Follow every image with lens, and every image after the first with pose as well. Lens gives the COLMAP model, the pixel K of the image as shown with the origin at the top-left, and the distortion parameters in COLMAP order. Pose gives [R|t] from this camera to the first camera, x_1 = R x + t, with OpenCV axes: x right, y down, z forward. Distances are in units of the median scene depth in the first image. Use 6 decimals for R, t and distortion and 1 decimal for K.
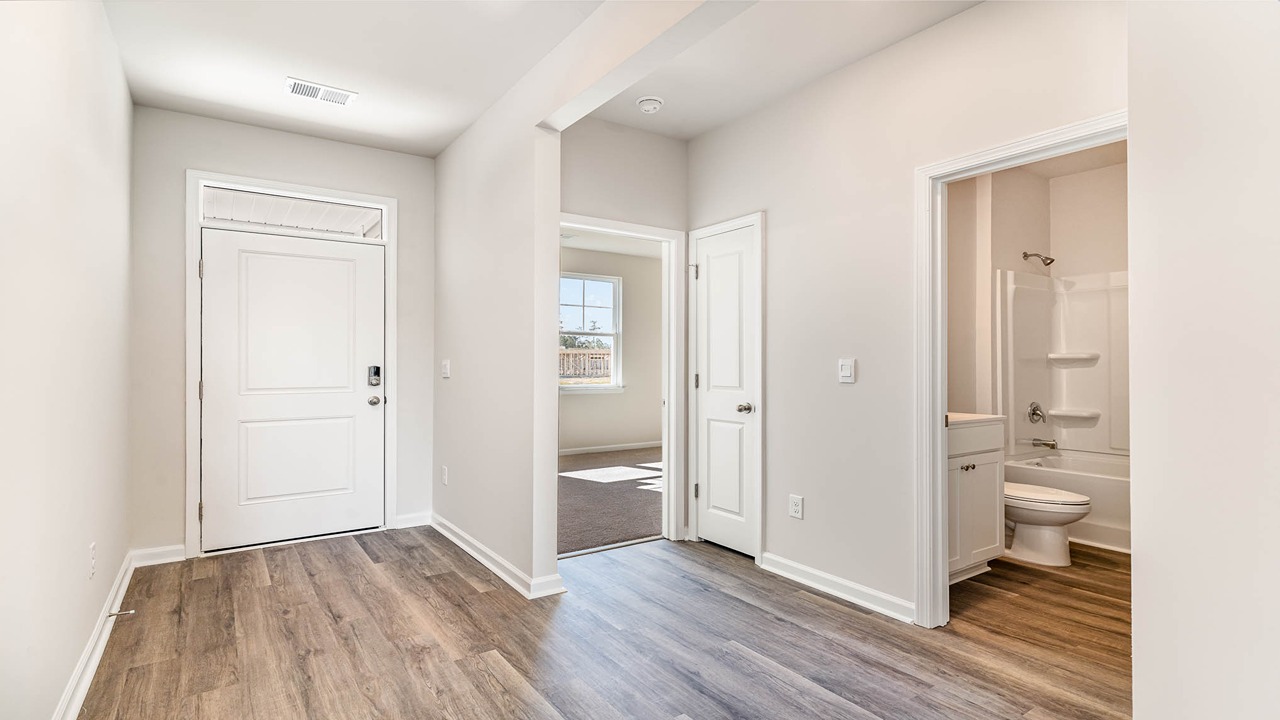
lens RADIAL K [[616.0, 0, 631.2], [0, 616.0, 358.9], [0, 0, 1]] dist [0.000682, 0.001135]
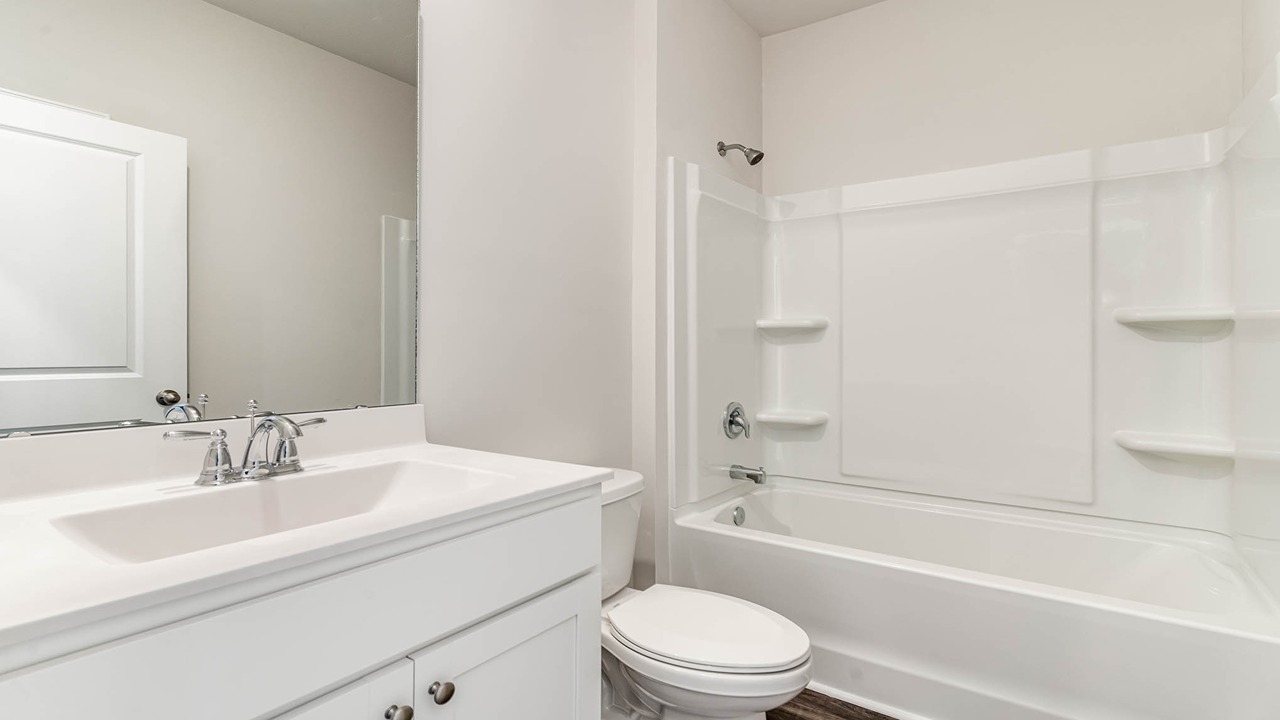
lens RADIAL K [[616.0, 0, 644.1], [0, 616.0, 356.6], [0, 0, 1]] dist [0.000682, 0.001135]
pose [[0.935937, -0.005235, 0.352128, 0.370693], [-0.001840, 0.999803, 0.019753, 0.016151], [-0.352162, -0.019135, 0.935743, 0.487068]]
